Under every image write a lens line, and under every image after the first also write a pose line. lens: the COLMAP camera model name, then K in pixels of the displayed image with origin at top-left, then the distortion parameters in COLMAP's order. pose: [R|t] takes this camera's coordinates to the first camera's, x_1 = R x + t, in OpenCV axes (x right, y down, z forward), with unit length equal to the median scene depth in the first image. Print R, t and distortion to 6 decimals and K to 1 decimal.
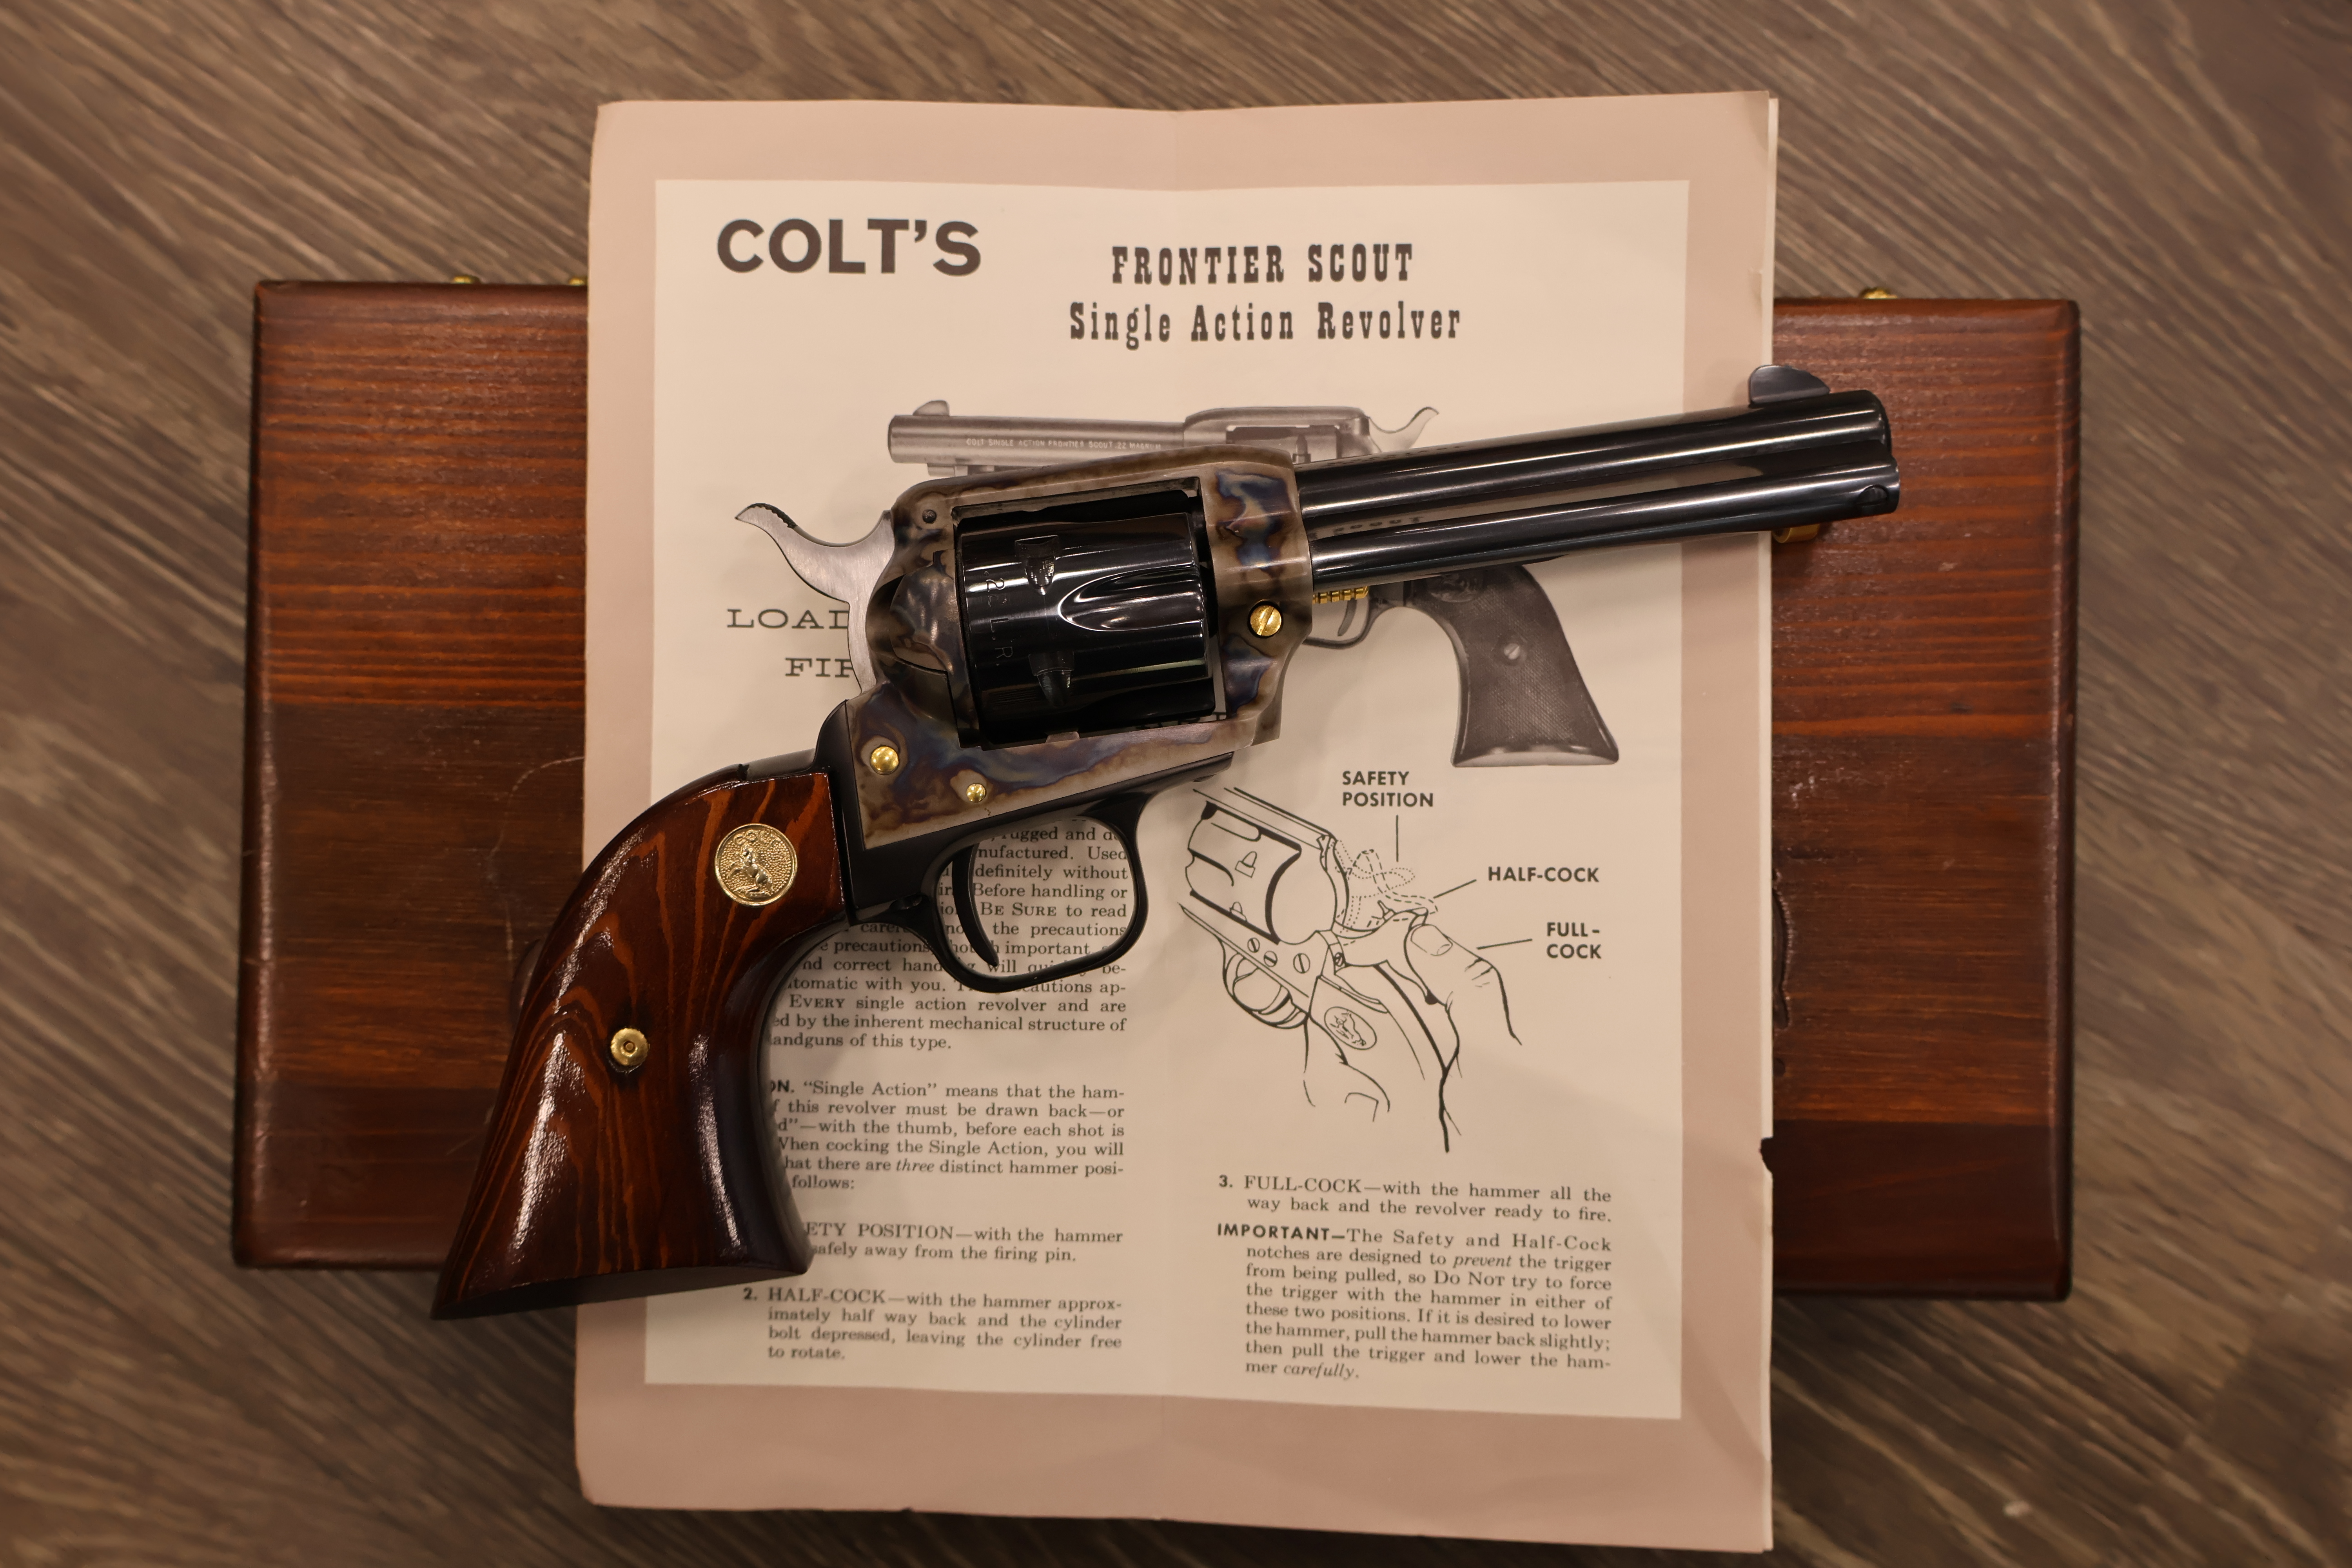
lens RADIAL K [[2090.7, 0, 1172.4], [0, 2090.7, 792.9], [0, 0, 1]] dist [0.021765, -0.004624]
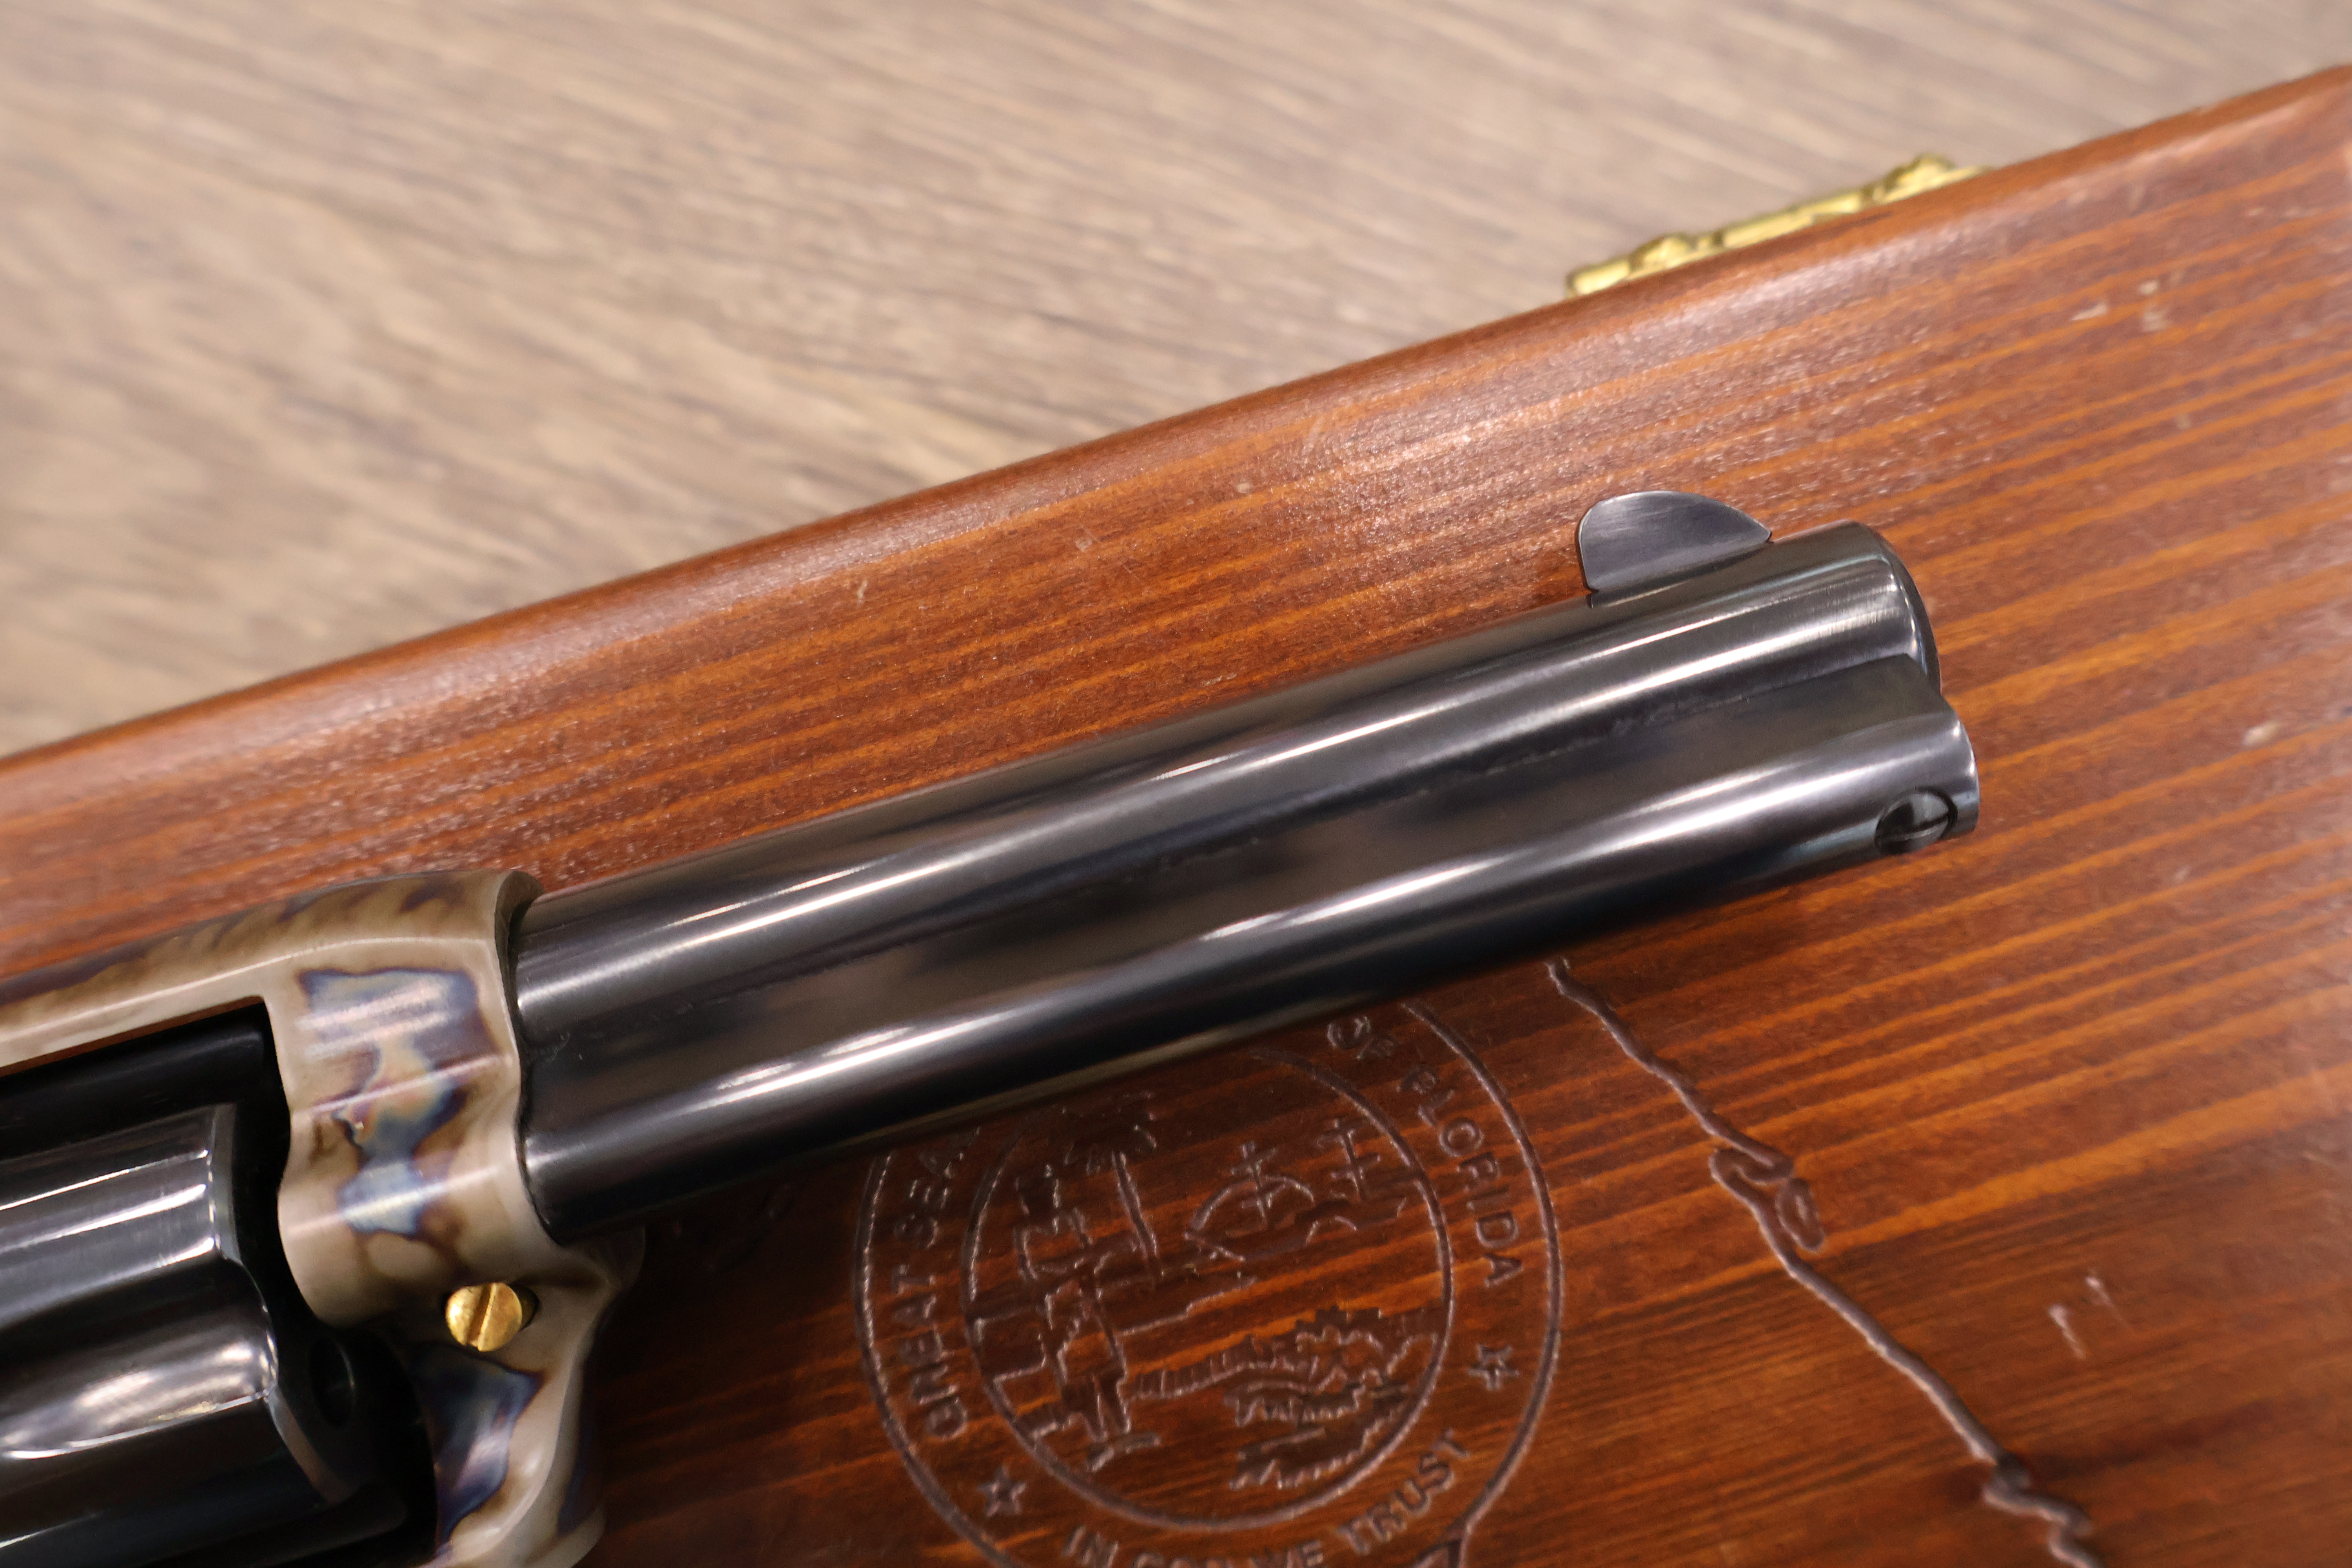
lens RADIAL K [[2090.7, 0, 1190.3], [0, 2090.7, 770.3], [0, 0, 1]] dist [0.021765, -0.004624]
pose [[0.956825, -0.290301, -0.014516, 0.138306], [0.290609, 0.956419, 0.028437, -0.156038], [0.005628, -0.031428, 0.999490, 0.487211]]
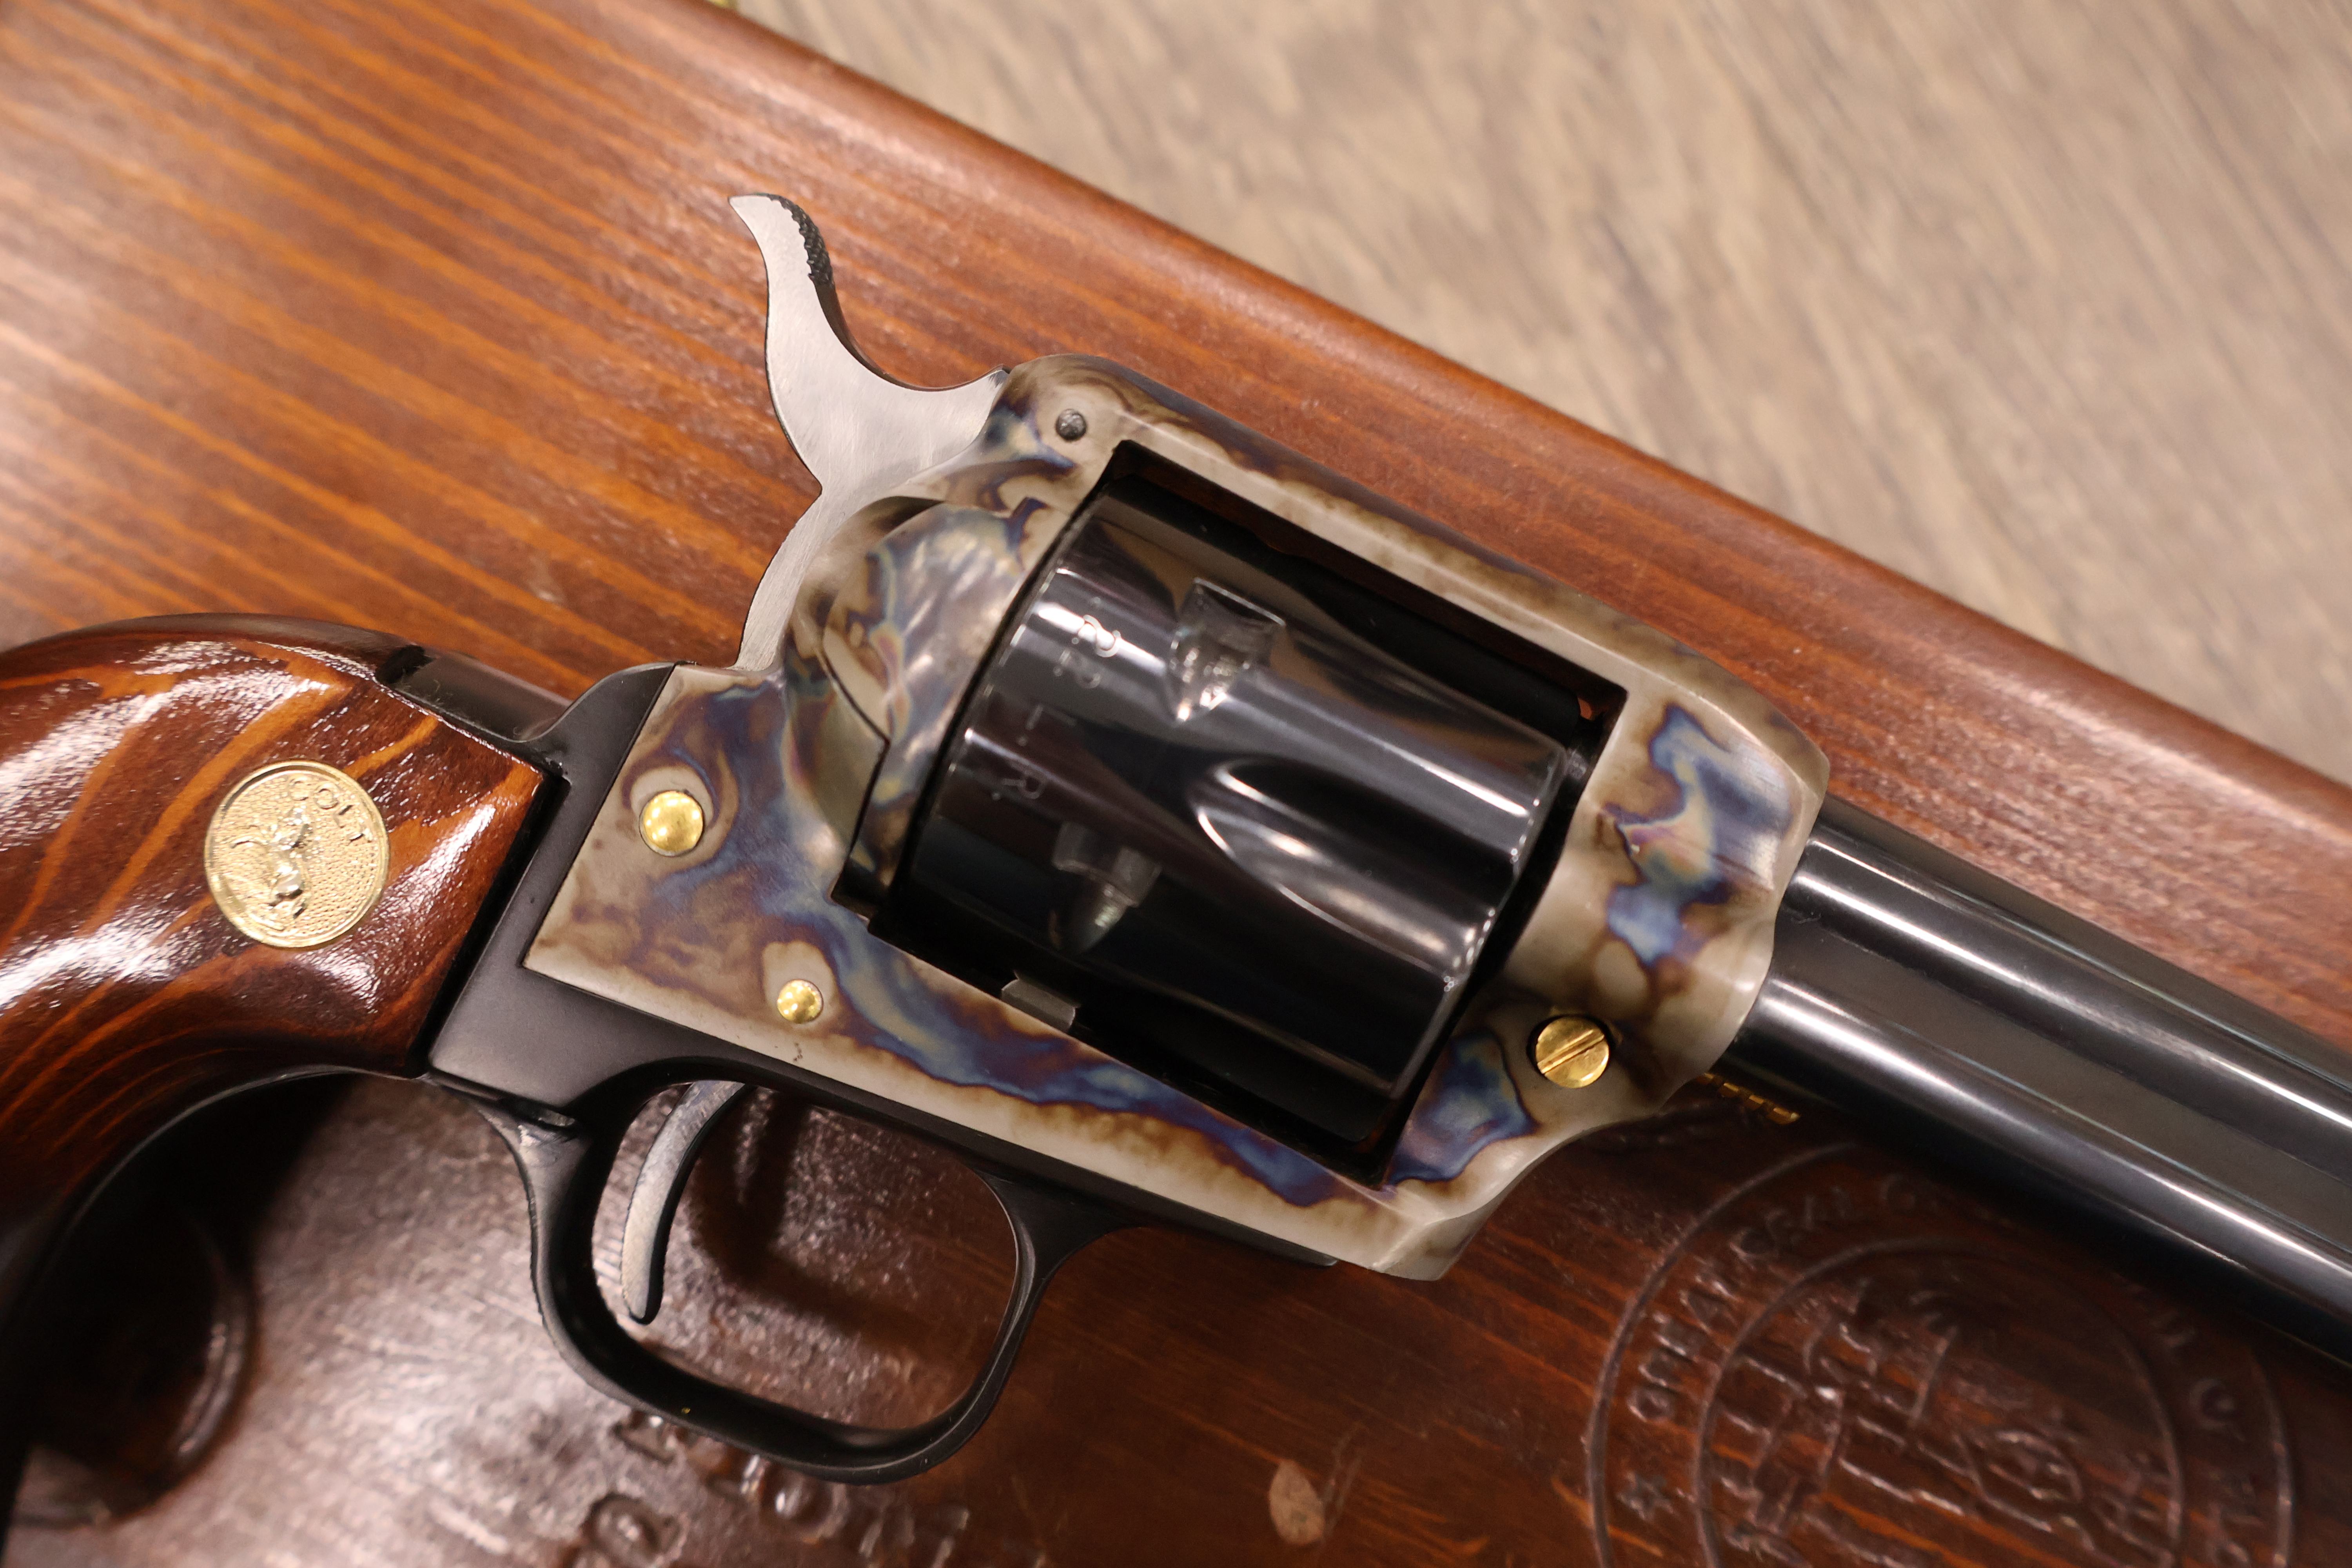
lens RADIAL K [[2090.7, 0, 1163.5], [0, 2090.7, 787.7], [0, 0, 1]] dist [0.021765, -0.004624]
pose [[0.896367, 0.438408, -0.065760, -0.058525], [-0.440338, 0.897658, -0.017707, -0.099736], [0.051268, 0.044829, 0.997678, 0.459649]]
